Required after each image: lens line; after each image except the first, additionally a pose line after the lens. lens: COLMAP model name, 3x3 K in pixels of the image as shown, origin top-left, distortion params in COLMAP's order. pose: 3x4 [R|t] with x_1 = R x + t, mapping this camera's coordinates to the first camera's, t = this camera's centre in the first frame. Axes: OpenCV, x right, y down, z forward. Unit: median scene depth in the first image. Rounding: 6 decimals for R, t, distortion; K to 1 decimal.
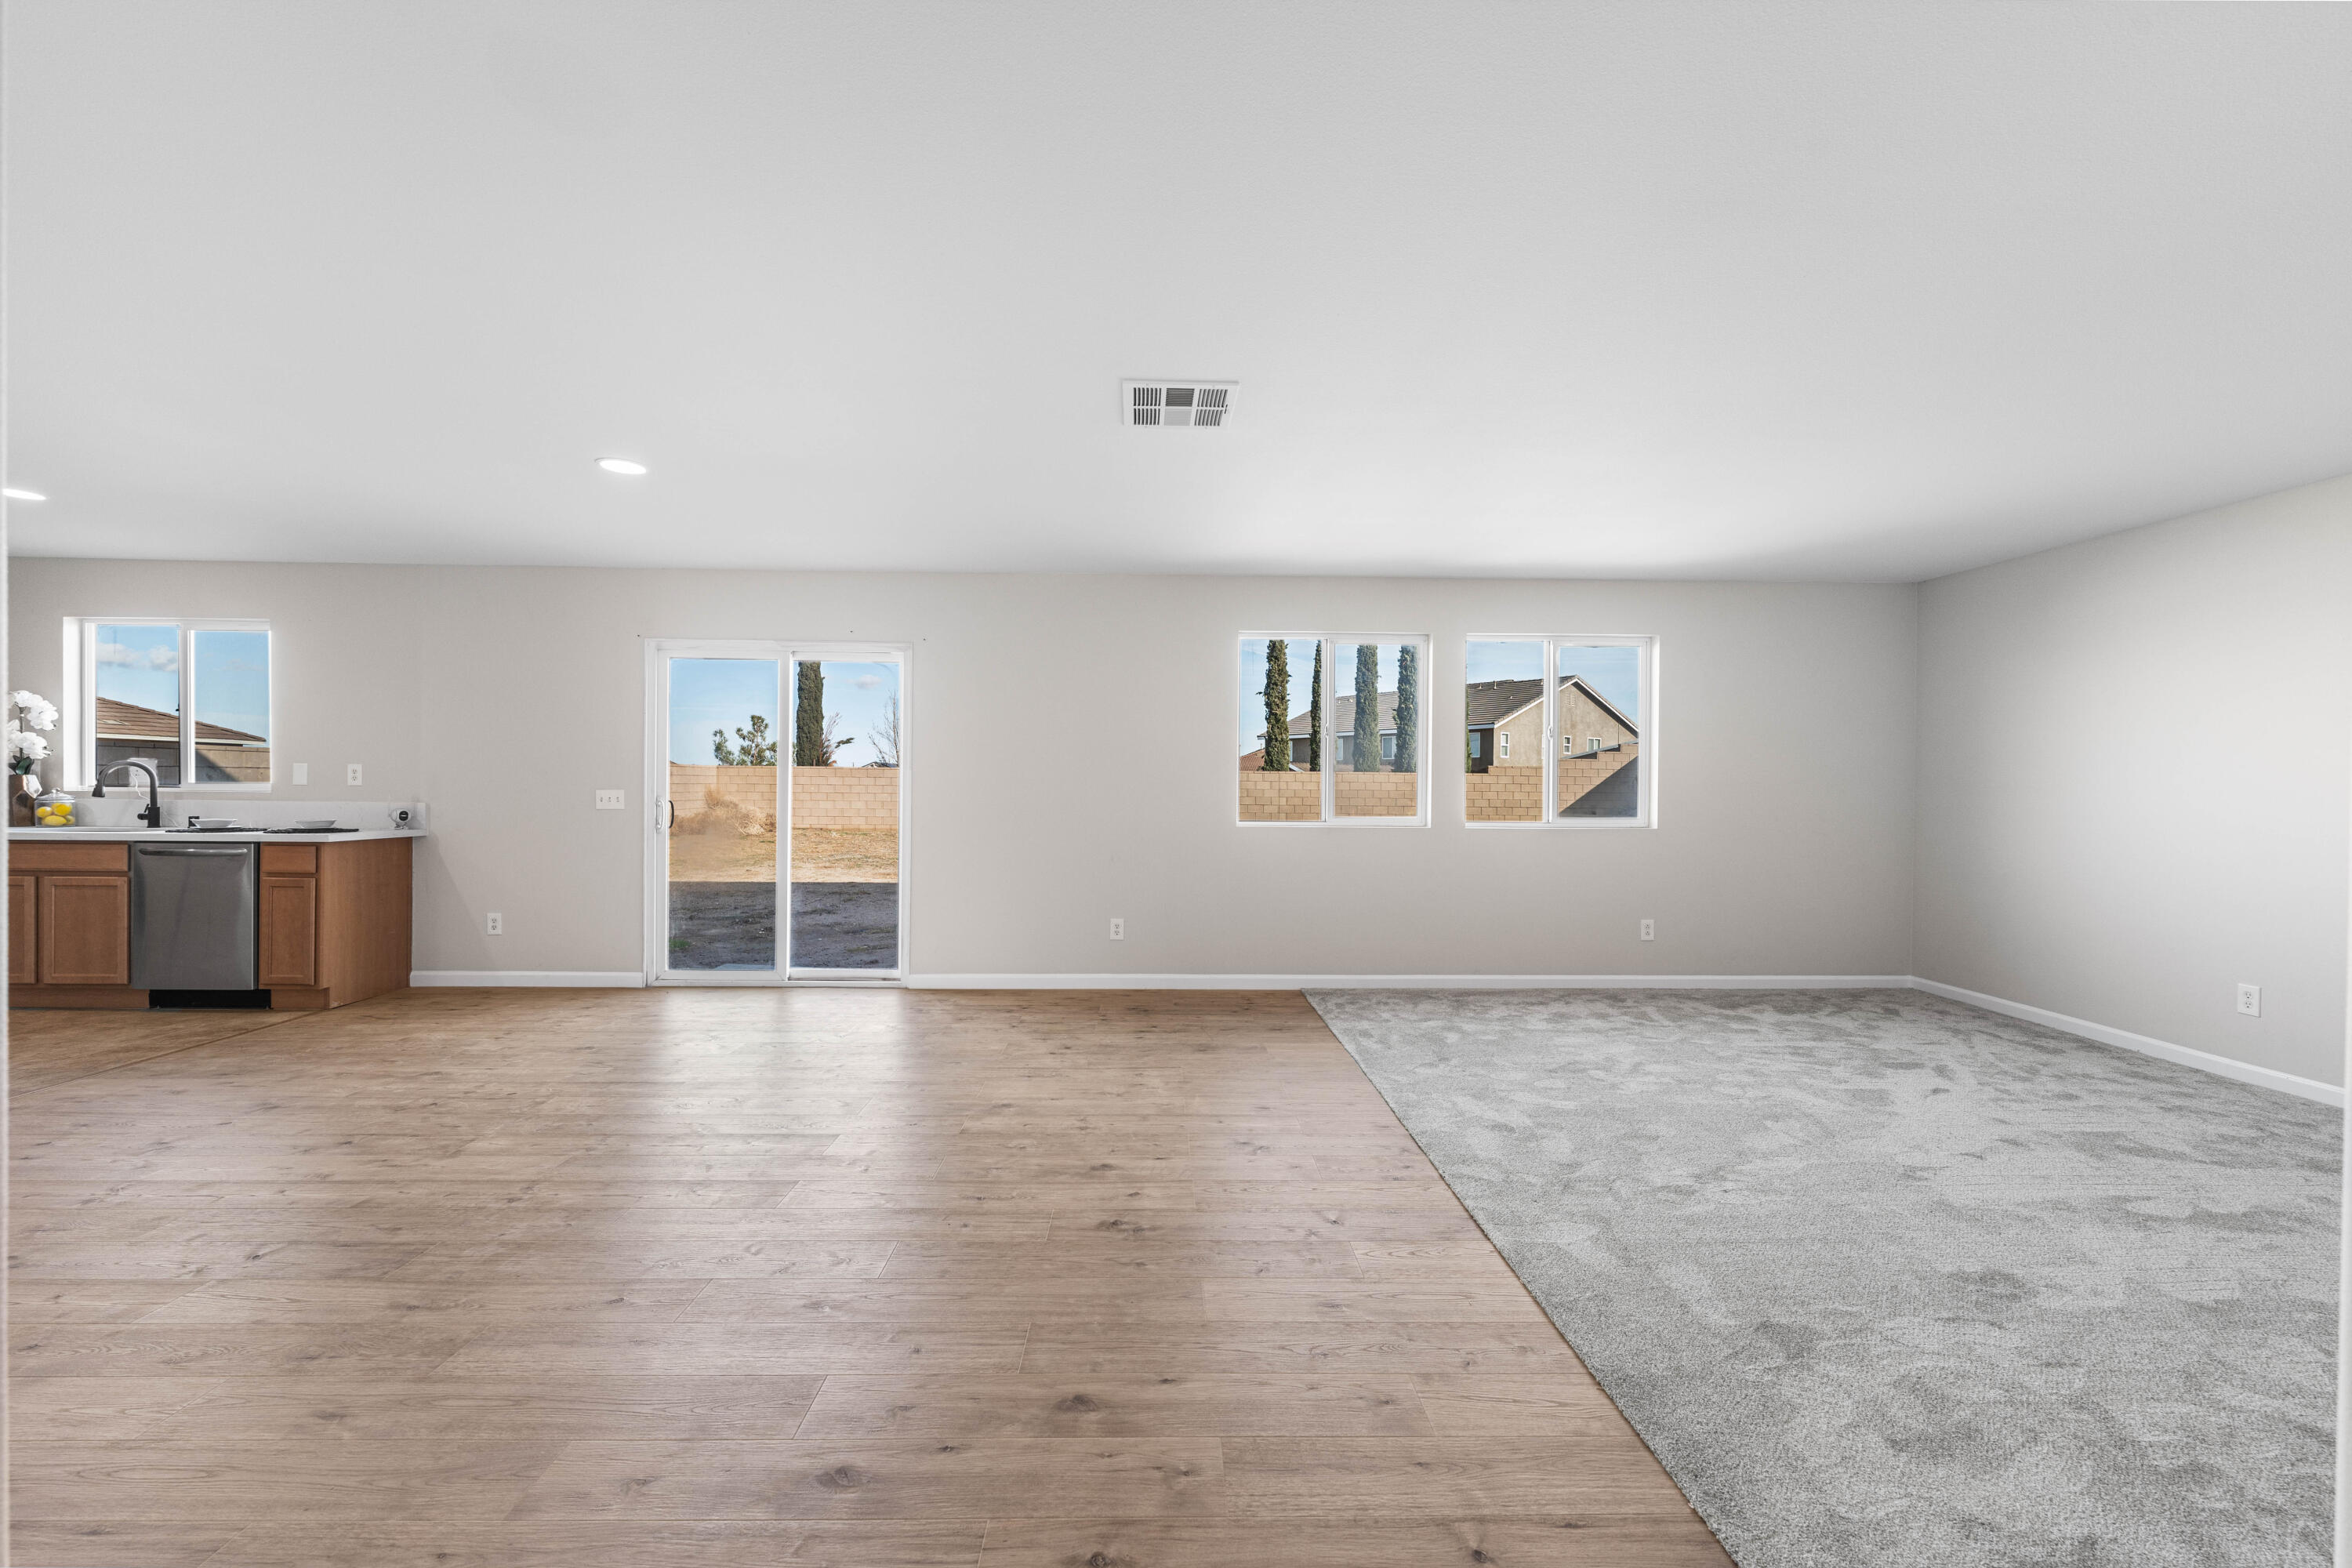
lens RADIAL K [[944.5, 0, 1166.2], [0, 944.5, 786.7], [0, 0, 1]] dist [-0.000067, 0.000045]
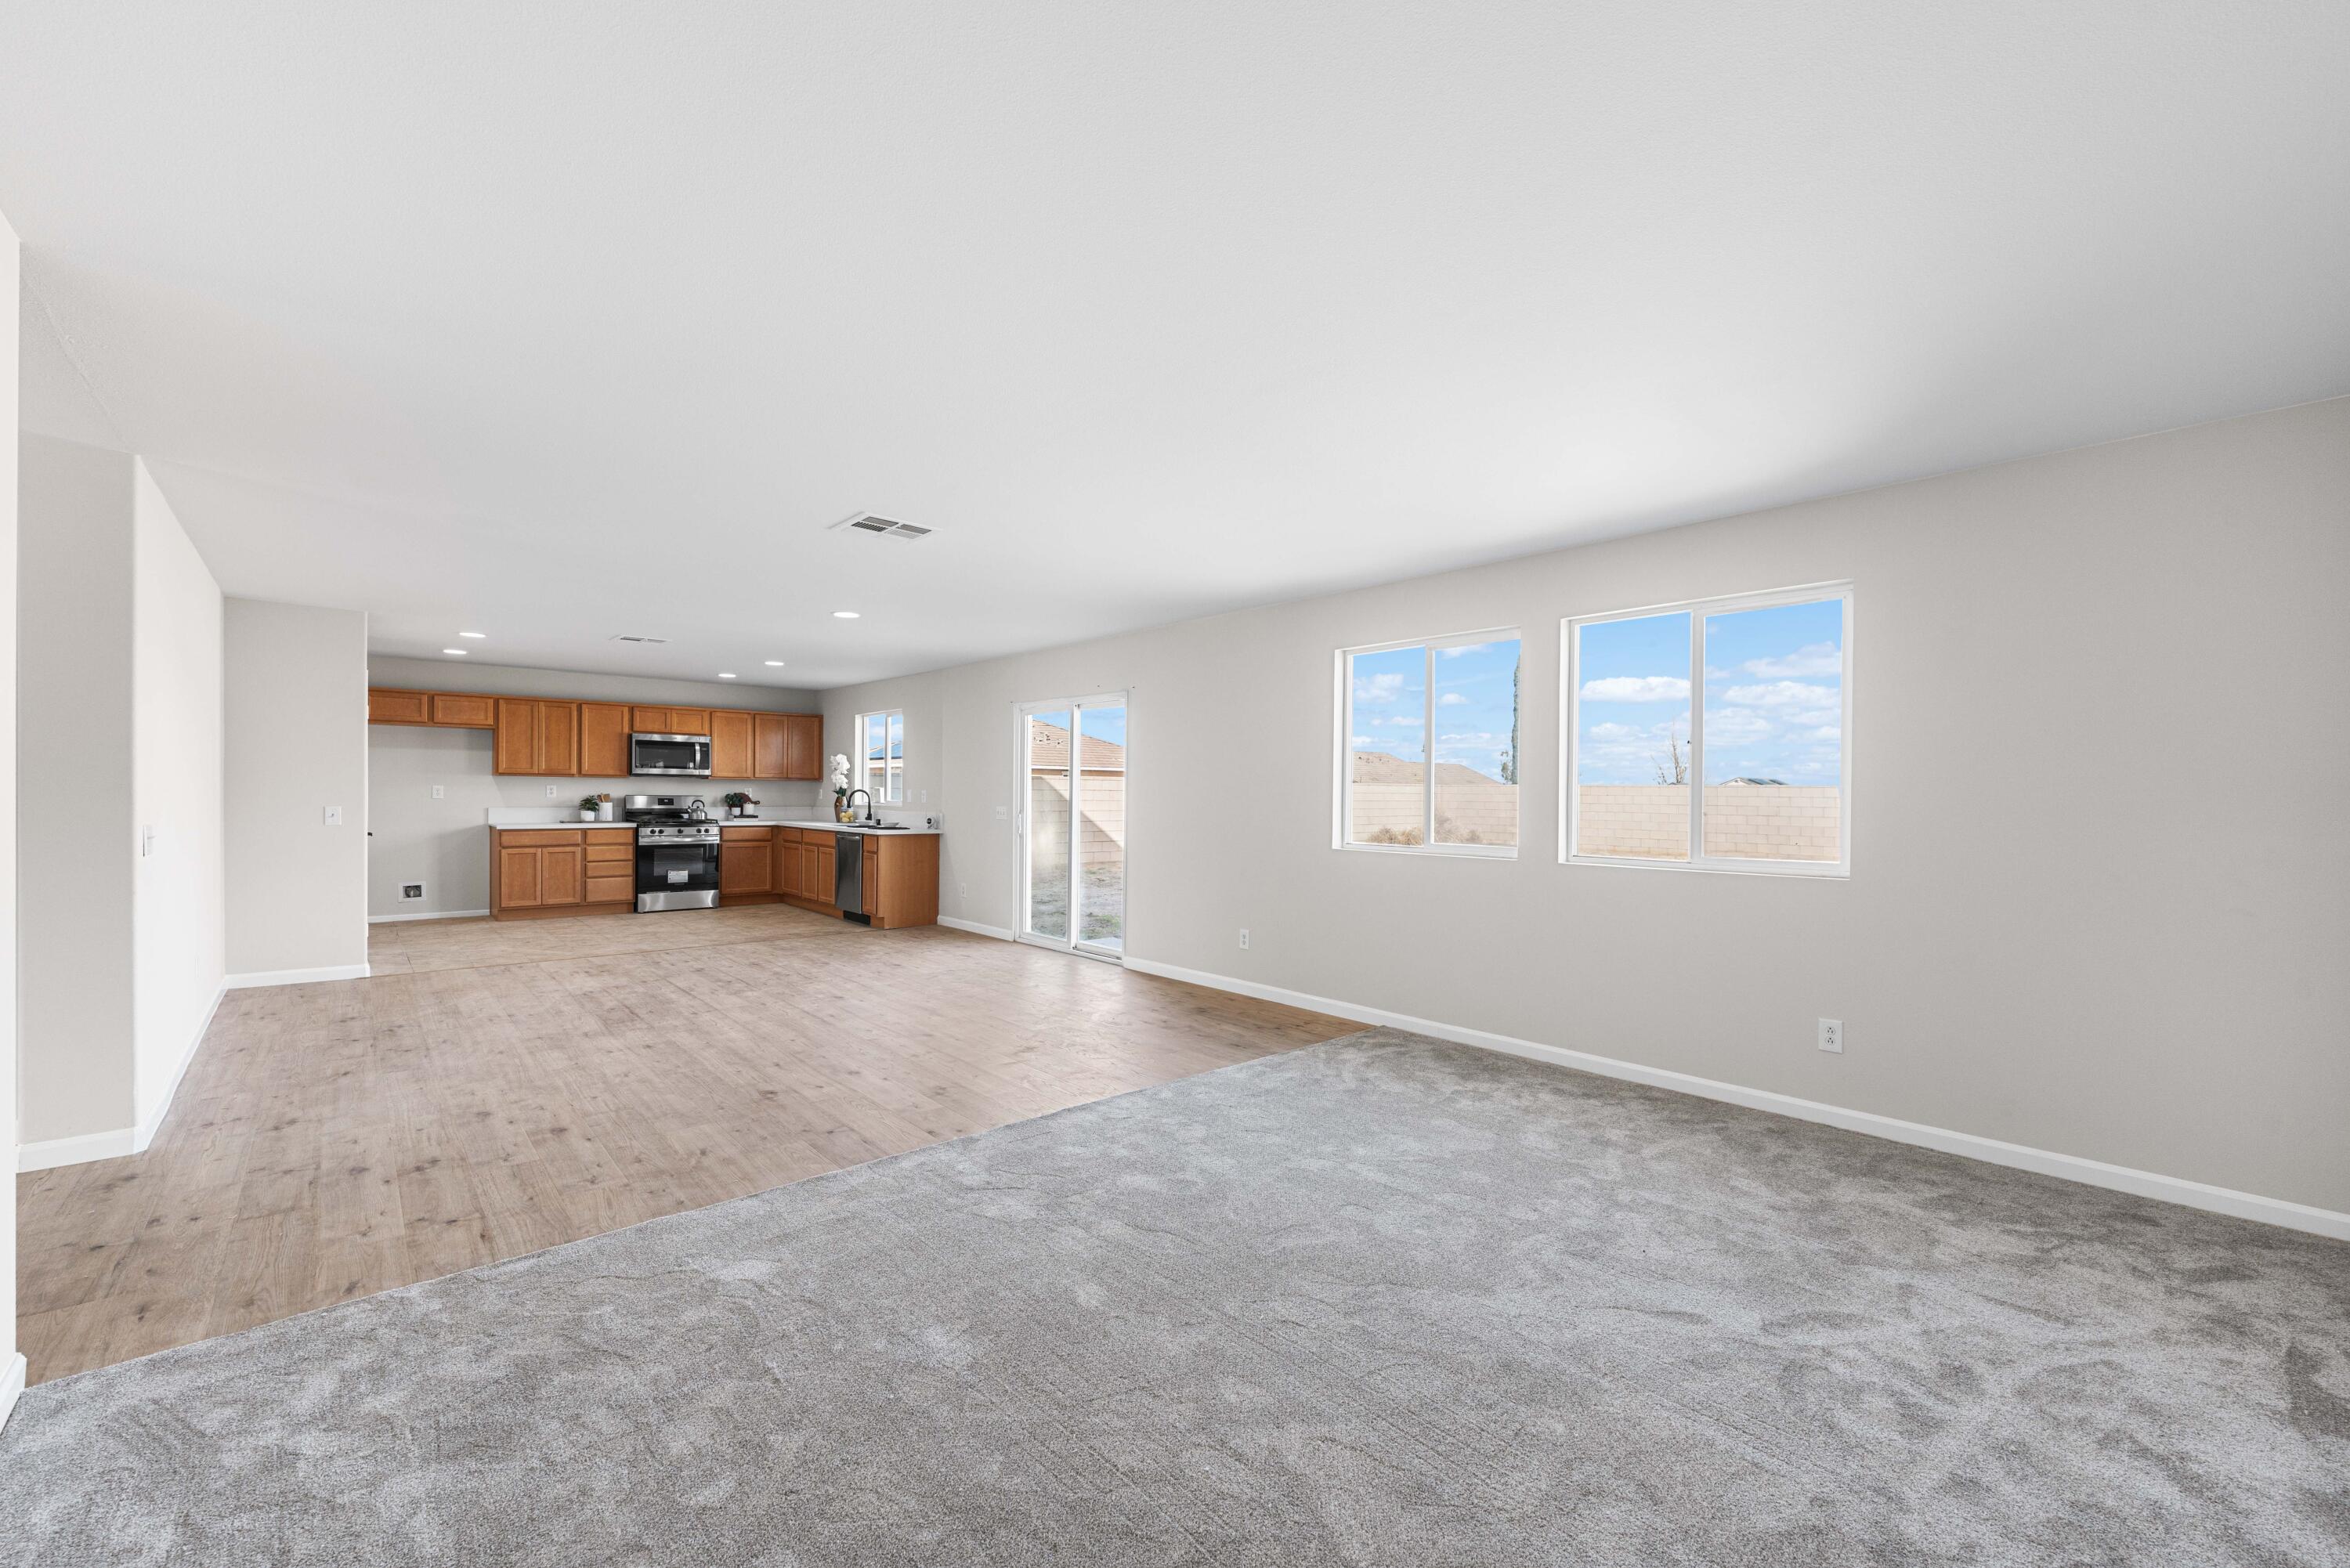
lens RADIAL K [[945.2, 0, 1170.3], [0, 945.2, 800.2], [0, 0, 1]] dist [-0.000505, -0.000093]
pose [[0.647621, 0.003516, -0.761954, 0.768570], [-0.006315, 0.999980, -0.000753, -0.007537], [0.761936, 0.005299, 0.647630, 0.249551]]
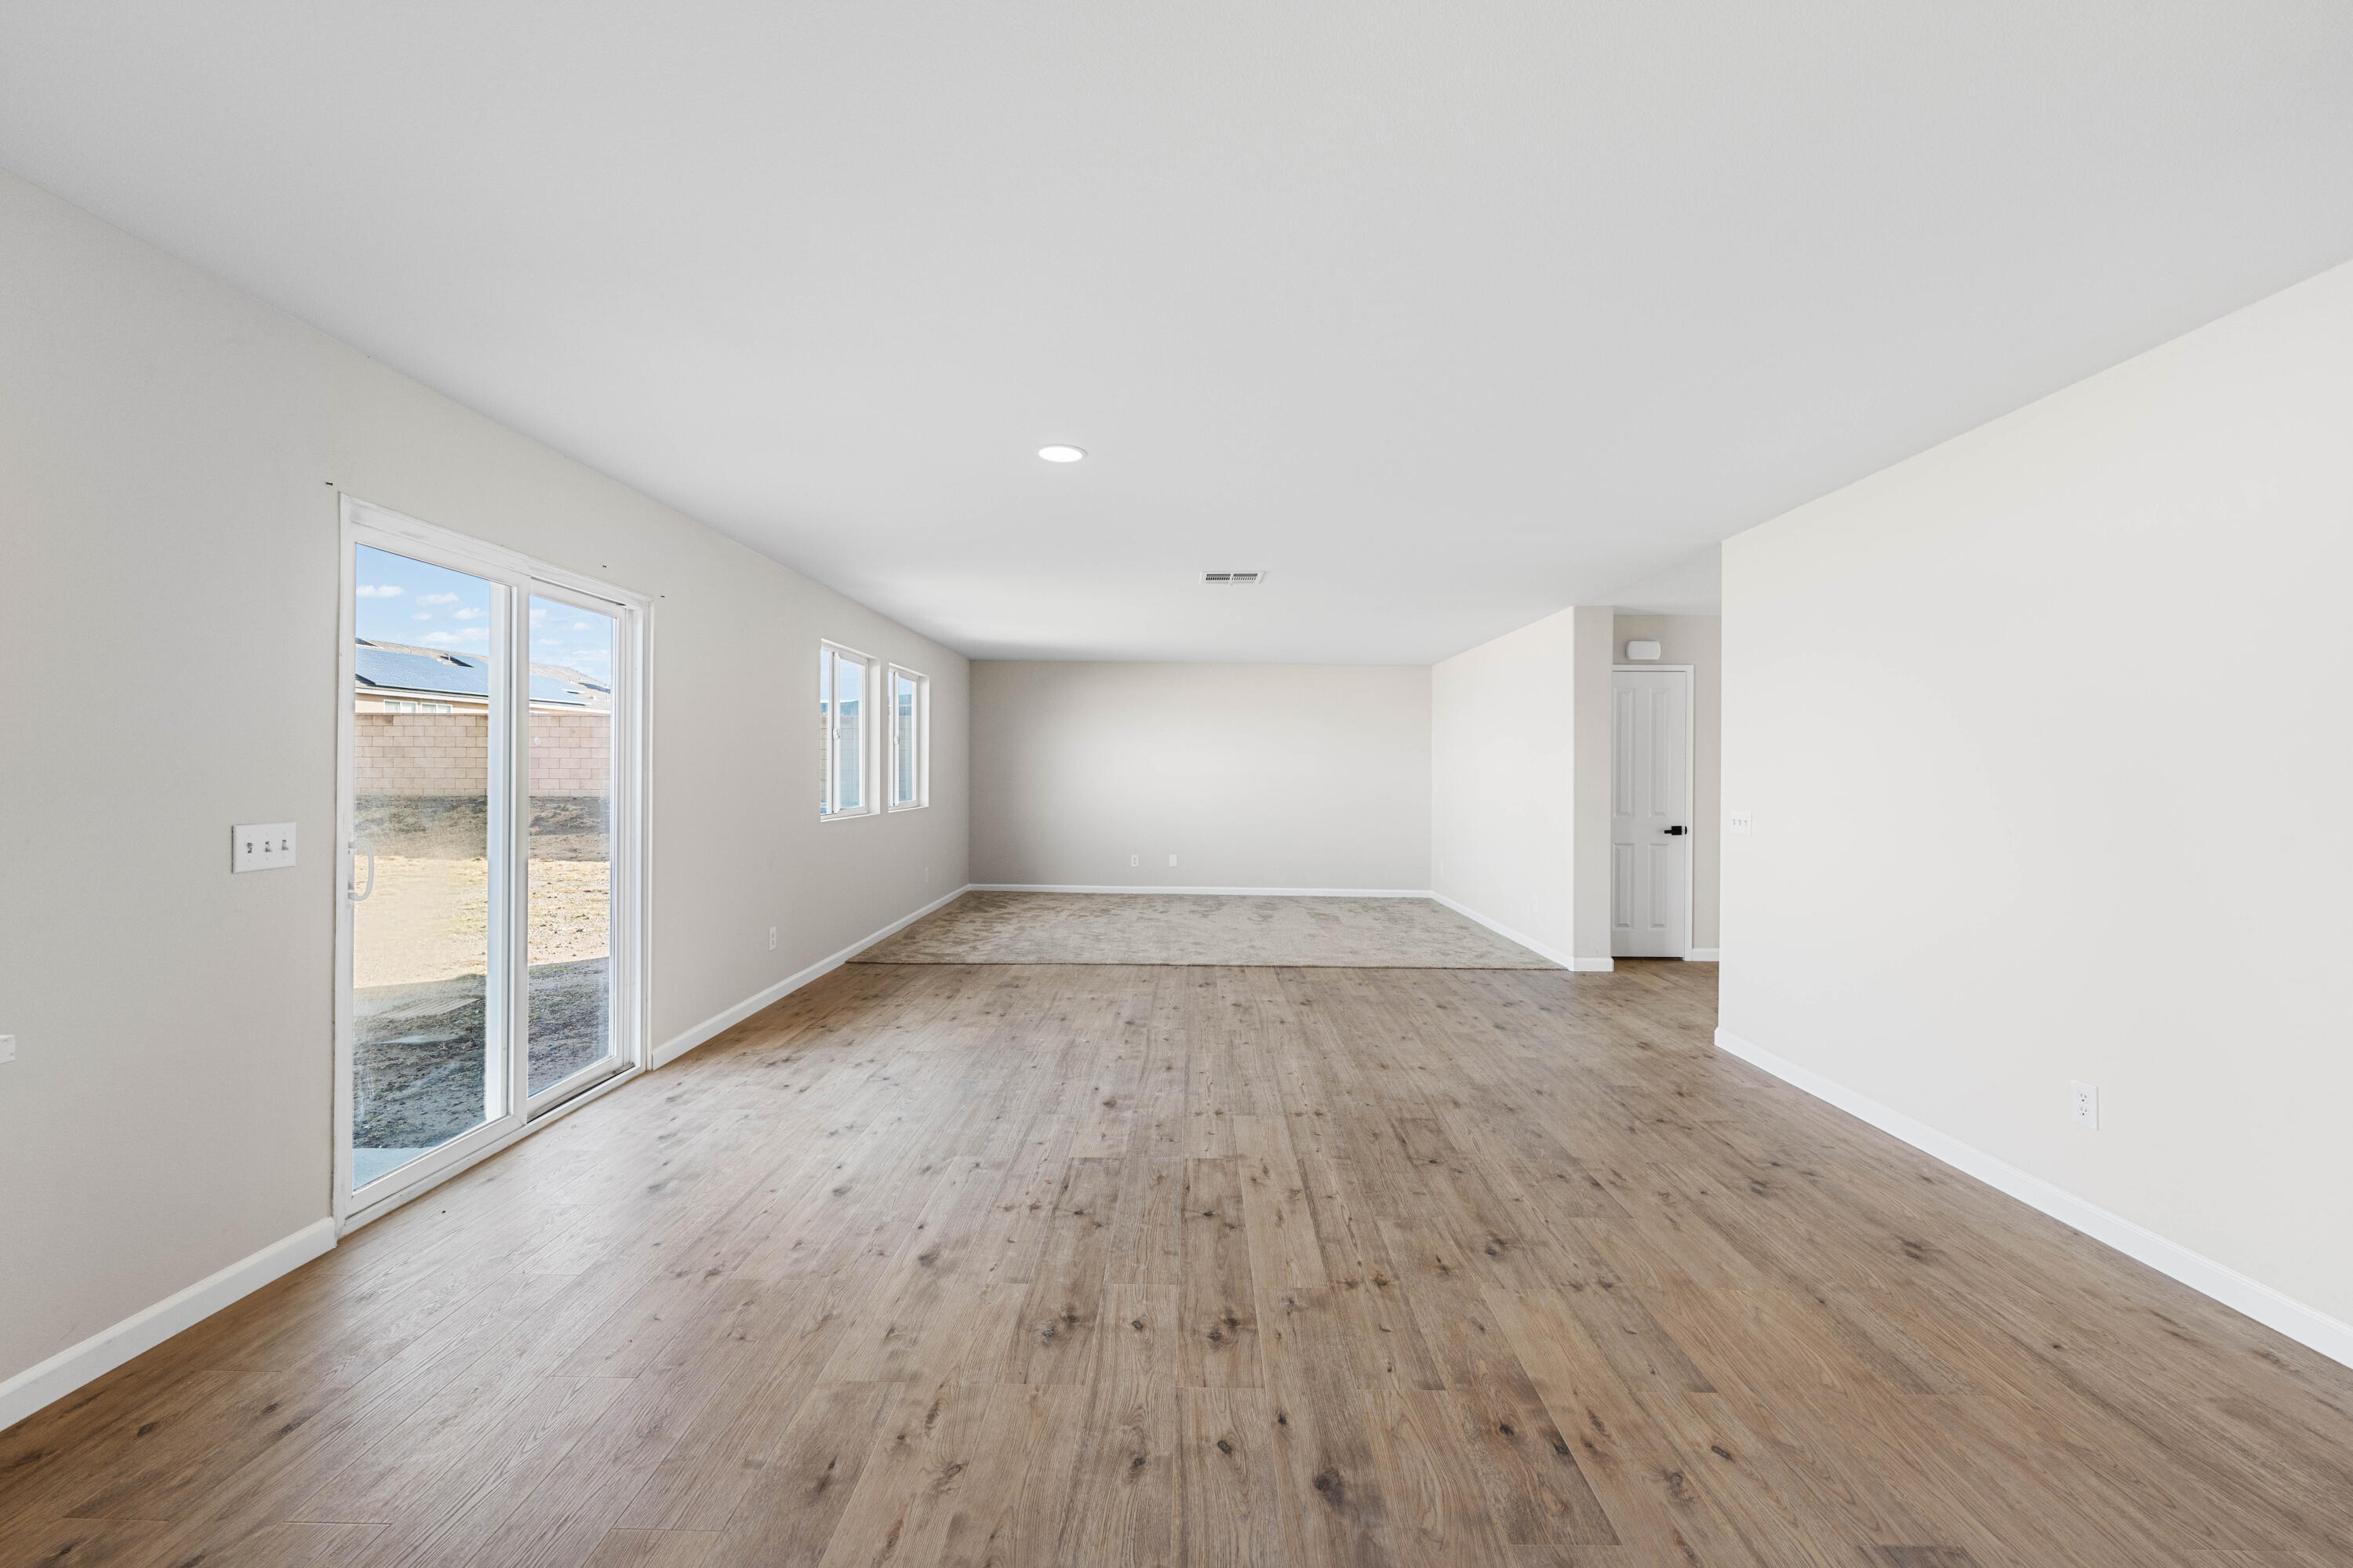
lens RADIAL K [[971.4, 0, 1171.4], [0, 971.4, 766.1], [0, 0, 1]] dist [0.002324, 0.000059]
pose [[0.034134, -0.002997, 0.999413, -1.079180], [-0.003502, 0.999989, 0.003118, -0.027261], [-0.999411, -0.003606, 0.034123, 0.610379]]
